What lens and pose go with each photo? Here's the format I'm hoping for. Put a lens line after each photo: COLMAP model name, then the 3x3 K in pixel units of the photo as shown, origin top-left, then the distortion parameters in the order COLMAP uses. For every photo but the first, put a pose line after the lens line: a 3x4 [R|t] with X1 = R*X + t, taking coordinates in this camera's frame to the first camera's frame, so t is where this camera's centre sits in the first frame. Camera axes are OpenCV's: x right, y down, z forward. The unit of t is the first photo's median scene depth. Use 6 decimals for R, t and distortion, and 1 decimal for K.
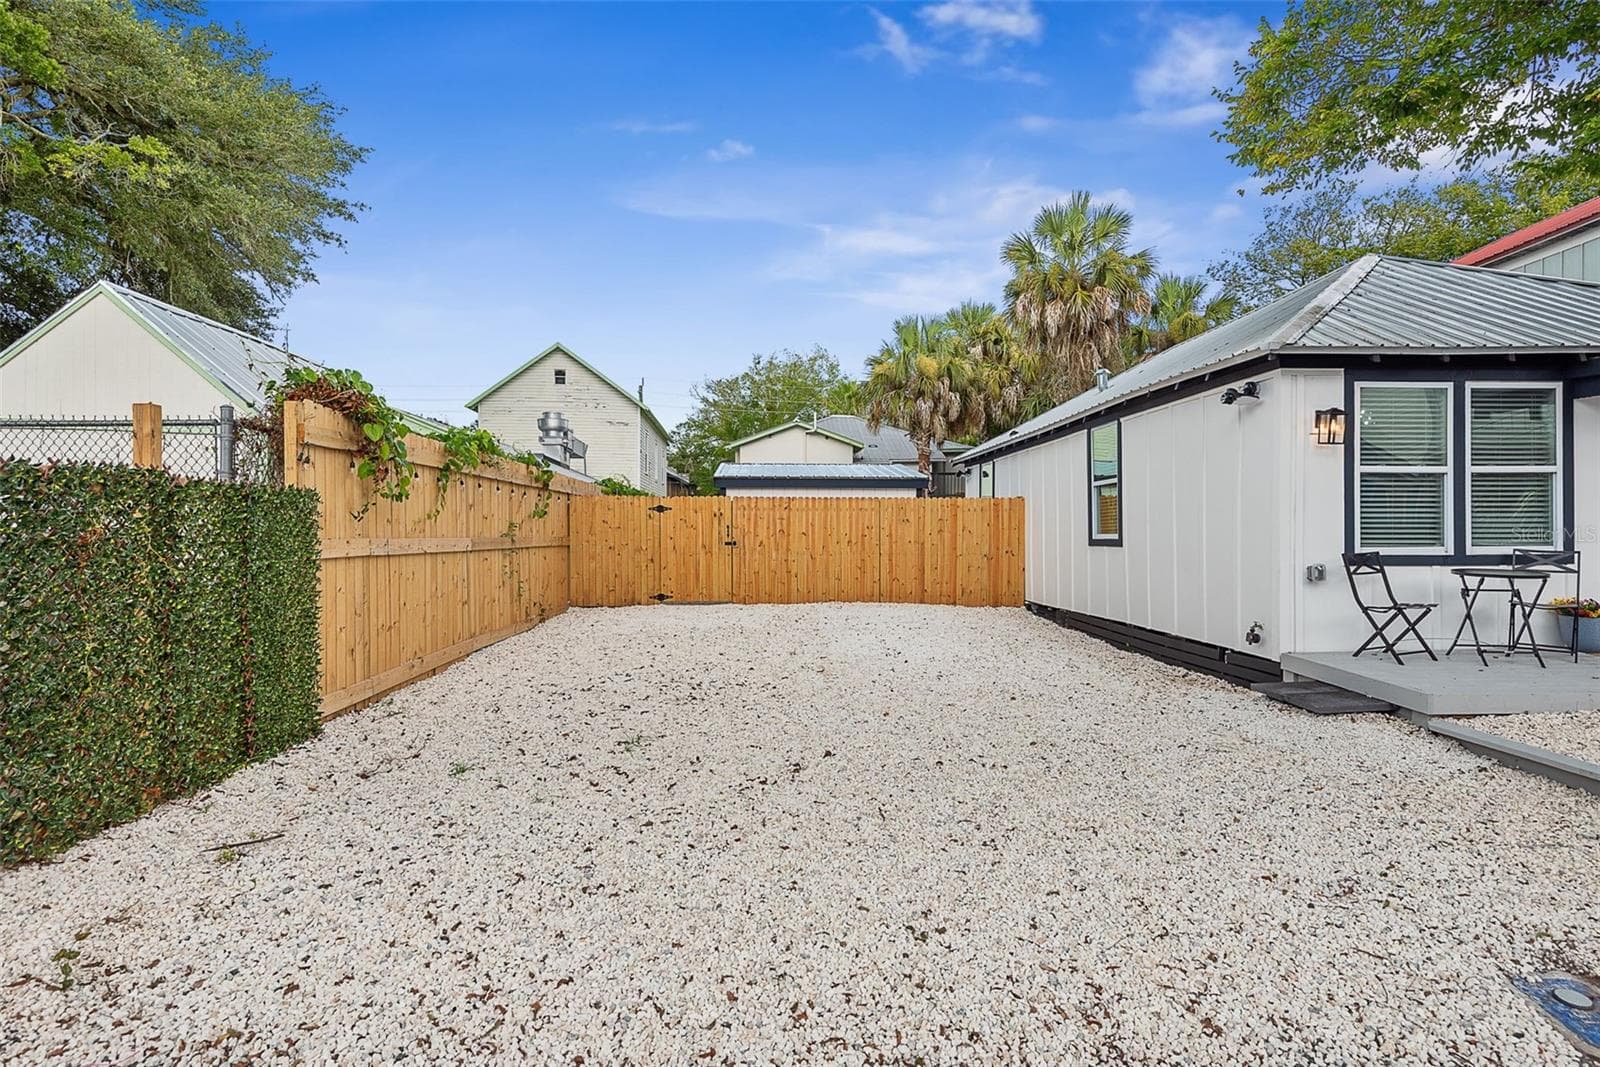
lens RADIAL K [[871.9, 0, 803.6], [0, 871.9, 529.1], [0, 0, 1]] dist [0.045252, -0.032431]
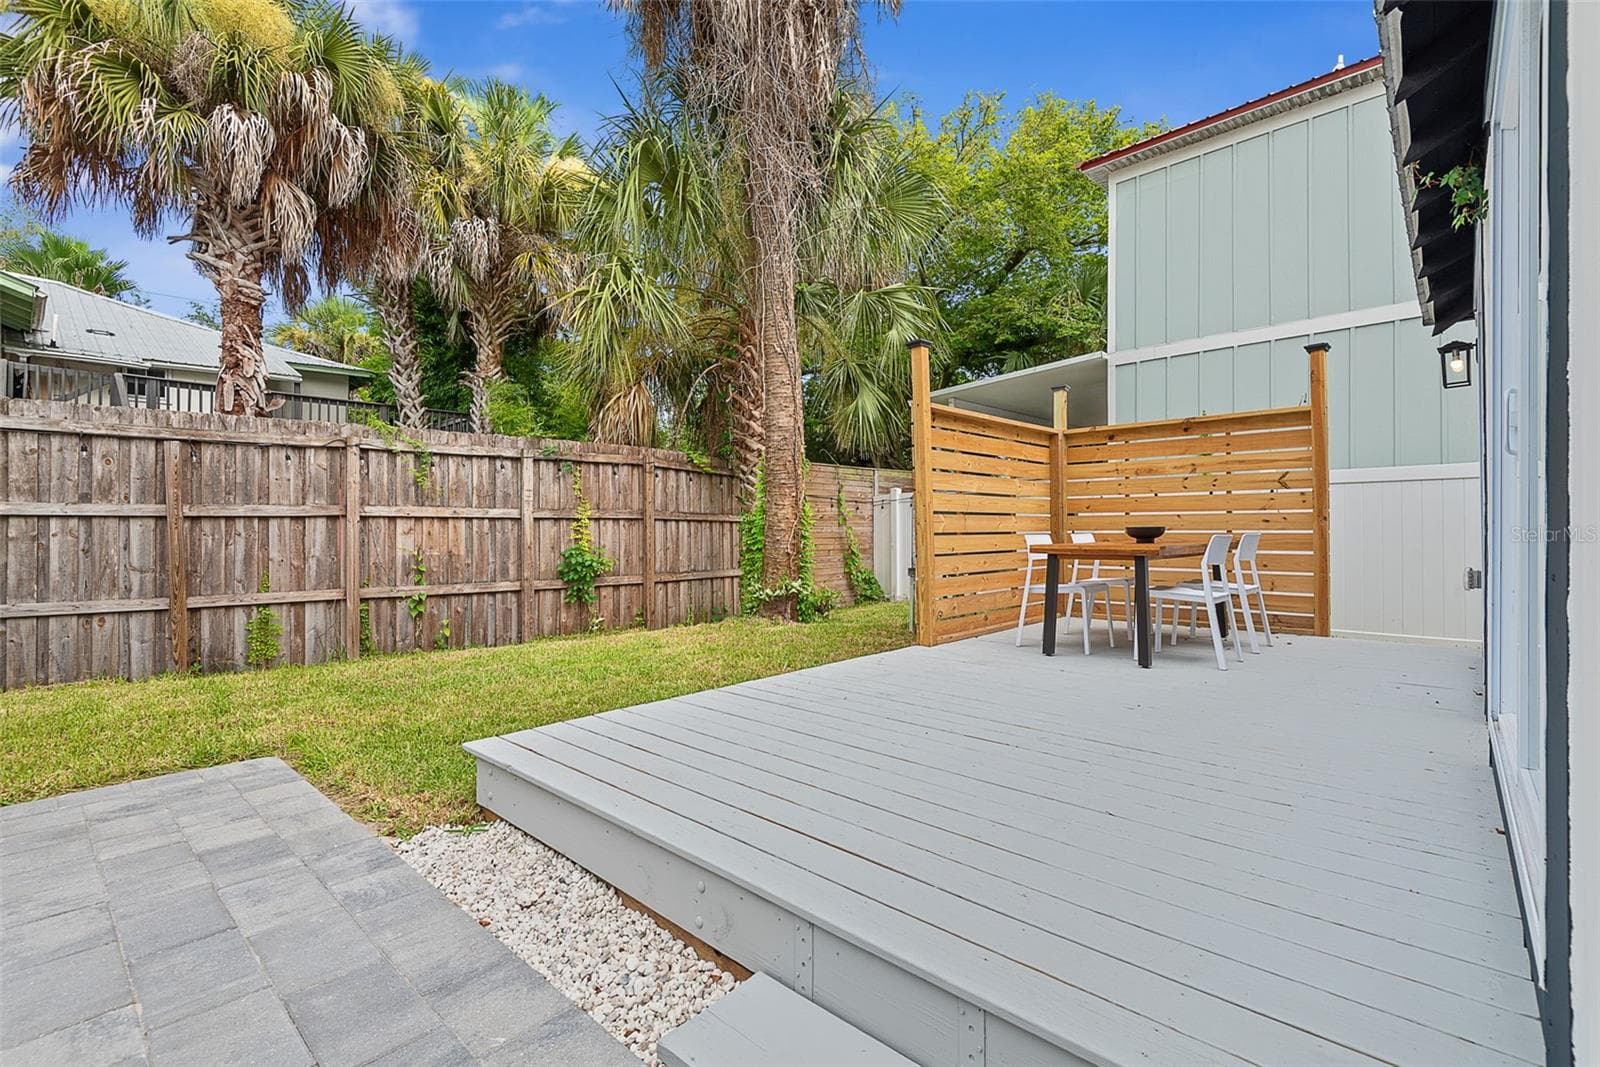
lens RADIAL K [[723.3, 0, 806.0], [0, 723.3, 526.3], [0, 0, 1]] dist [0.033408, -0.023730]
pose [[0.706098, 0.002140, 0.708111, 0.193419], [0.001195, 0.999990, -0.004213, 0.011372], [-0.708114, 0.003821, 0.706088, 1.359315]]
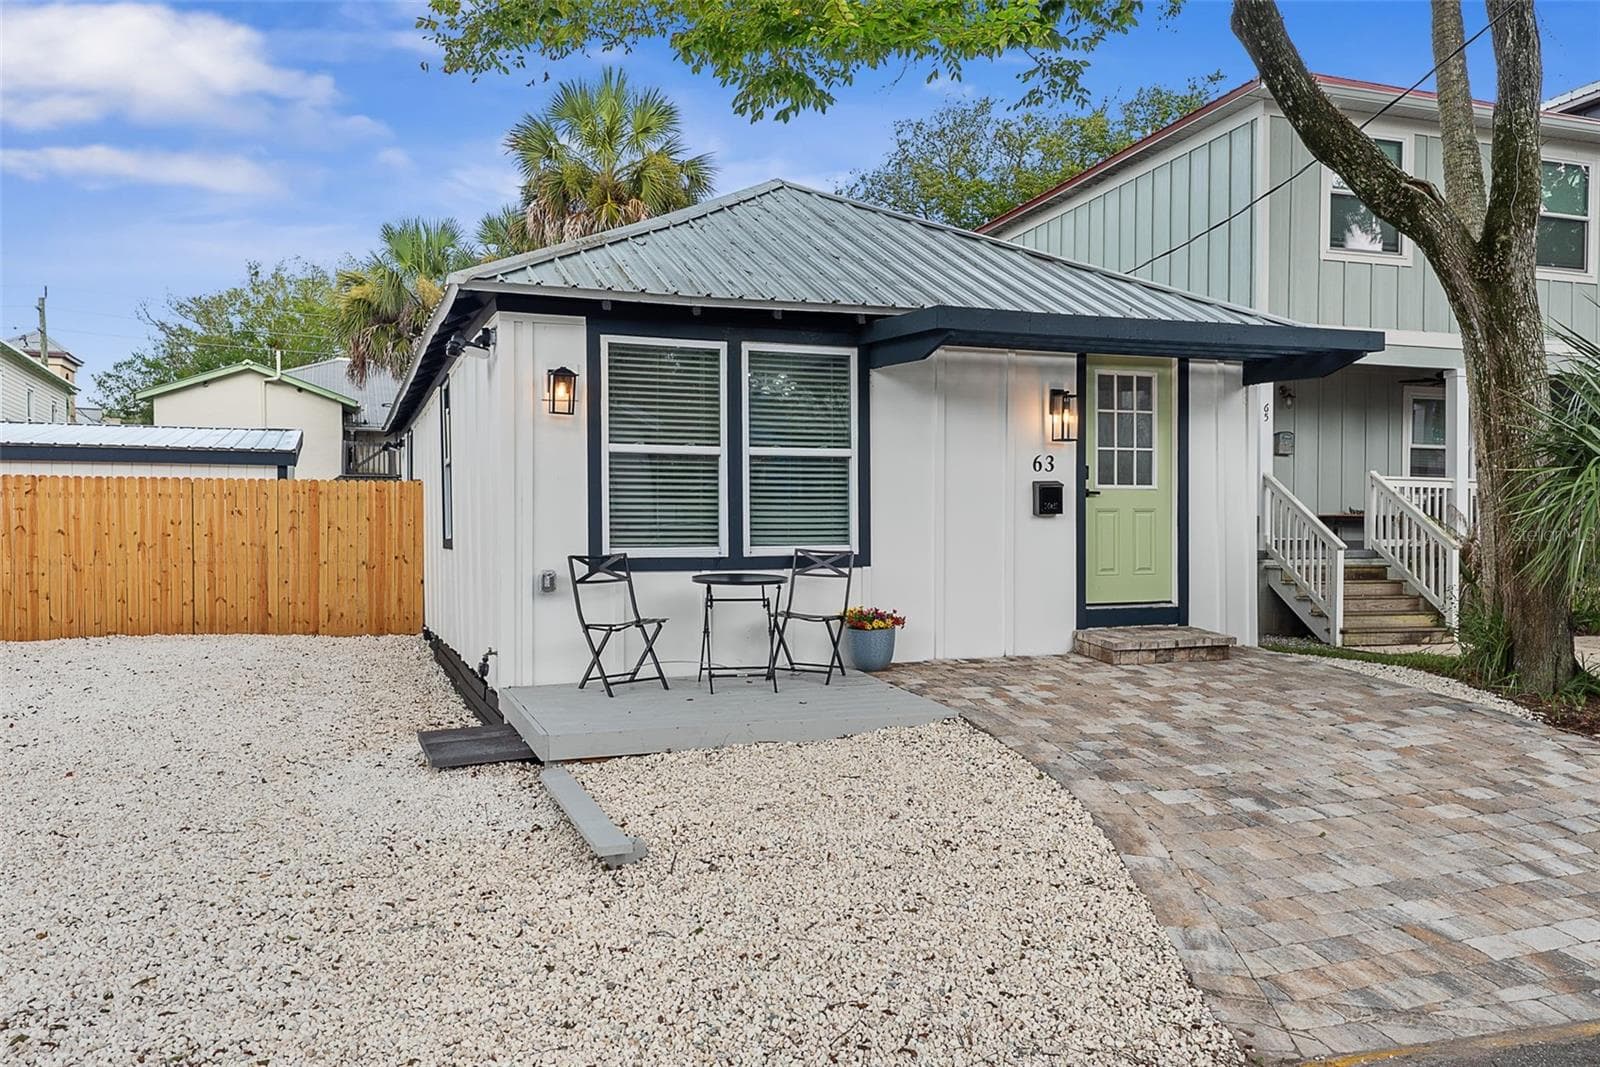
lens RADIAL K [[1211.2, 0, 796.7], [0, 1211.2, 543.8], [0, 0, 1]] dist [0.022191, -0.003072]
pose [[0.949129, -0.004165, 0.314860, 0.234378], [-0.000449, 0.999894, 0.014579, 0.000580], [-0.314888, -0.013979, 0.949026, -0.035013]]
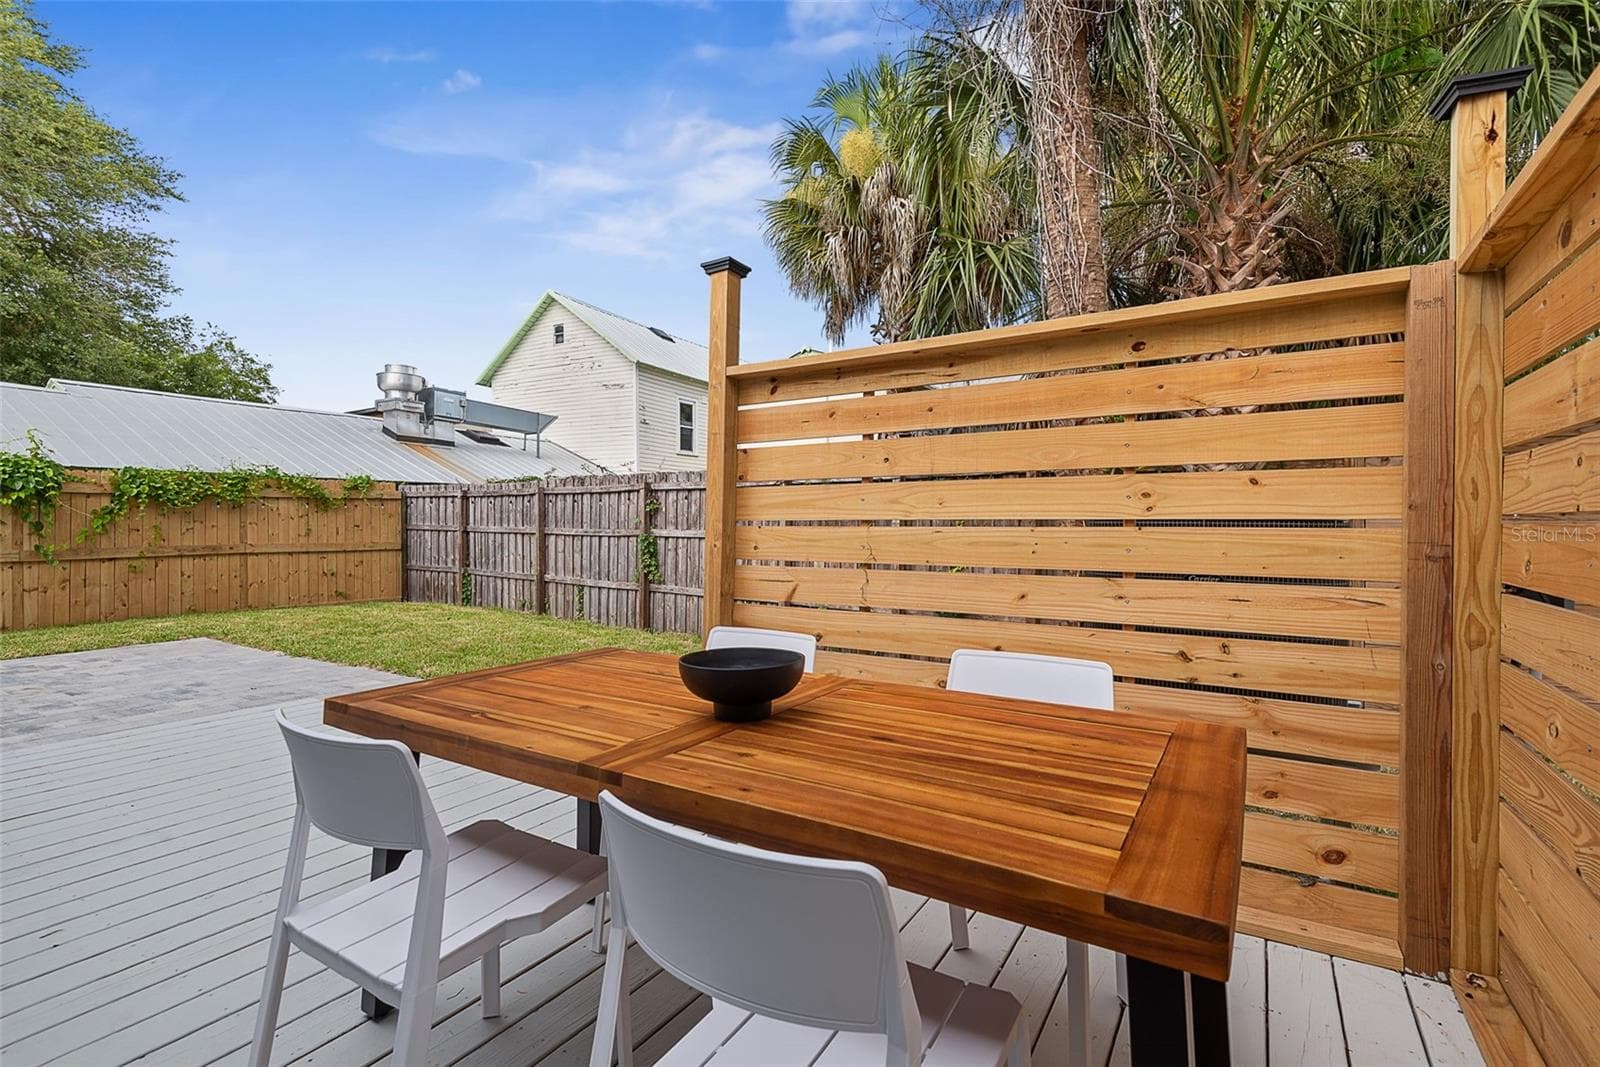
lens RADIAL K [[723.3, 0, 806.0], [0, 723.3, 526.3], [0, 0, 1]] dist [0.033408, -0.023730]
pose [[0.833183, 0.004596, -0.552978, 0.667411], [-0.002242, 0.999985, 0.004933, -0.009805], [0.552993, -0.002870, 0.833181, 1.416956]]
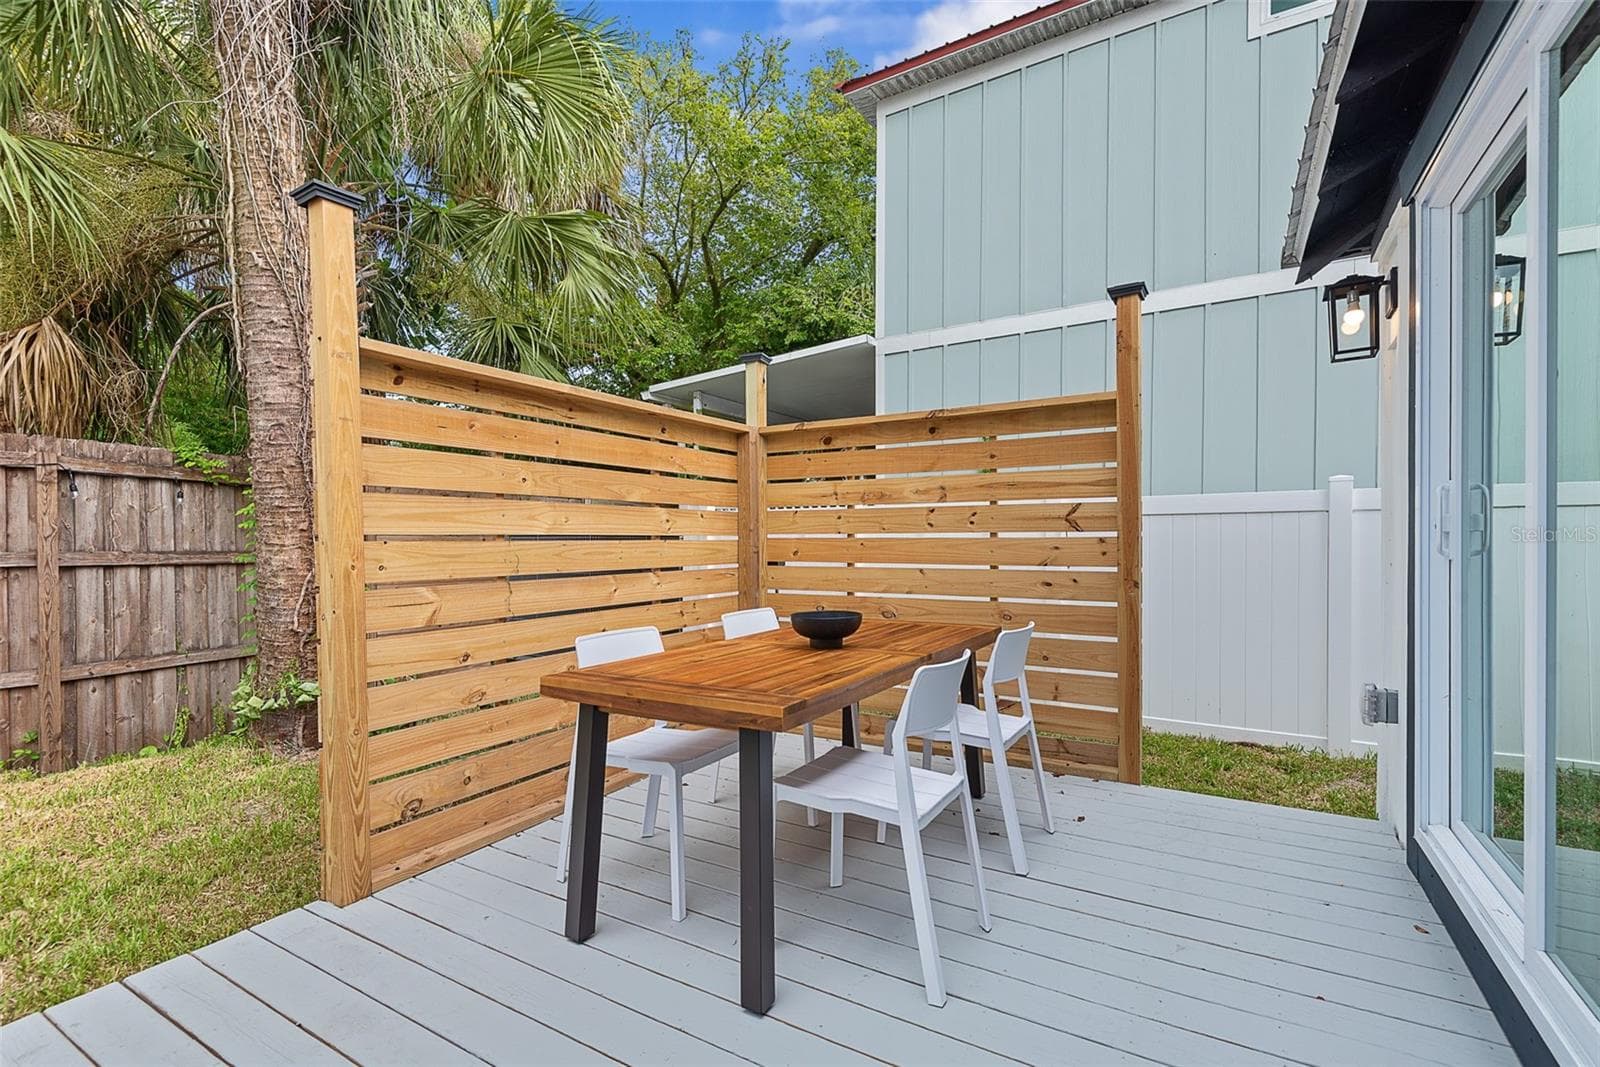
lens RADIAL K [[725.5, 0, 803.7], [0, 725.5, 555.7], [0, 0, 1]] dist [0.024638, -0.000190]
pose [[0.532377, -0.018880, 0.846297, 0.421504], [0.002359, 0.999780, 0.020820, -0.008629], [-0.846504, -0.009088, 0.532305, 1.406293]]
